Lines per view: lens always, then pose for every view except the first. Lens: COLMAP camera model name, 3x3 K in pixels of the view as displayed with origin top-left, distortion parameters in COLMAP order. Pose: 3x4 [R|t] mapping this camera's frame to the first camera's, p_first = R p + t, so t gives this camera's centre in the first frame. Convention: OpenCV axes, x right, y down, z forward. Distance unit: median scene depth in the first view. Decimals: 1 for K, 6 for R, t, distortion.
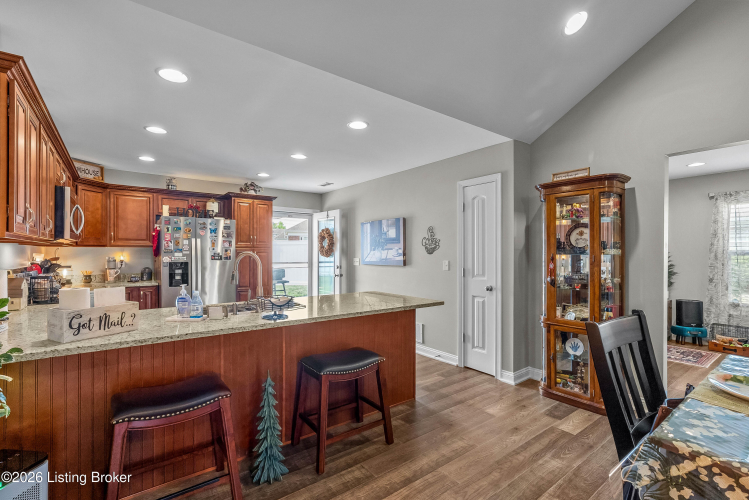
lens RADIAL K [[348.7, 0, 369.5], [0, 348.7, 252.5], [0, 0, 1]] dist [-0.004054, -0.000338]
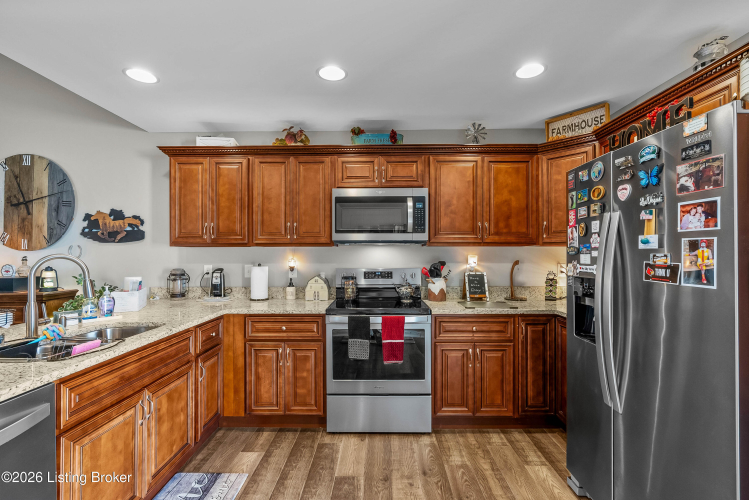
lens RADIAL K [[348.7, 0, 373.0], [0, 348.7, 252.1], [0, 0, 1]] dist [-0.004054, -0.000338]
pose [[-0.614247, -0.006154, -0.789090, -0.213818], [0.001606, 0.999958, -0.009049, 0.004671], [0.789112, -0.006826, -0.614211, 2.738289]]
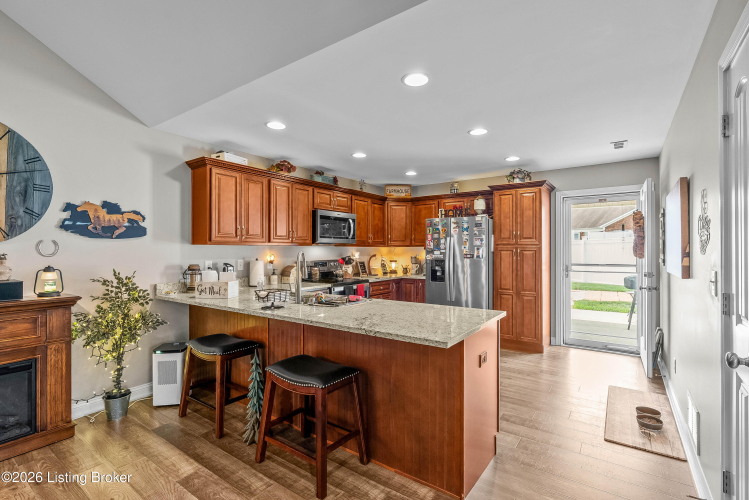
lens RADIAL K [[348.7, 0, 375.0], [0, 348.7, 253.0], [0, 0, 1]] dist [-0.004054, -0.000338]
pose [[0.303960, 0.003460, -0.952678, 1.161065], [0.003423, 0.999983, 0.004724, 0.002147], [0.952679, -0.004697, 0.303943, 1.233194]]
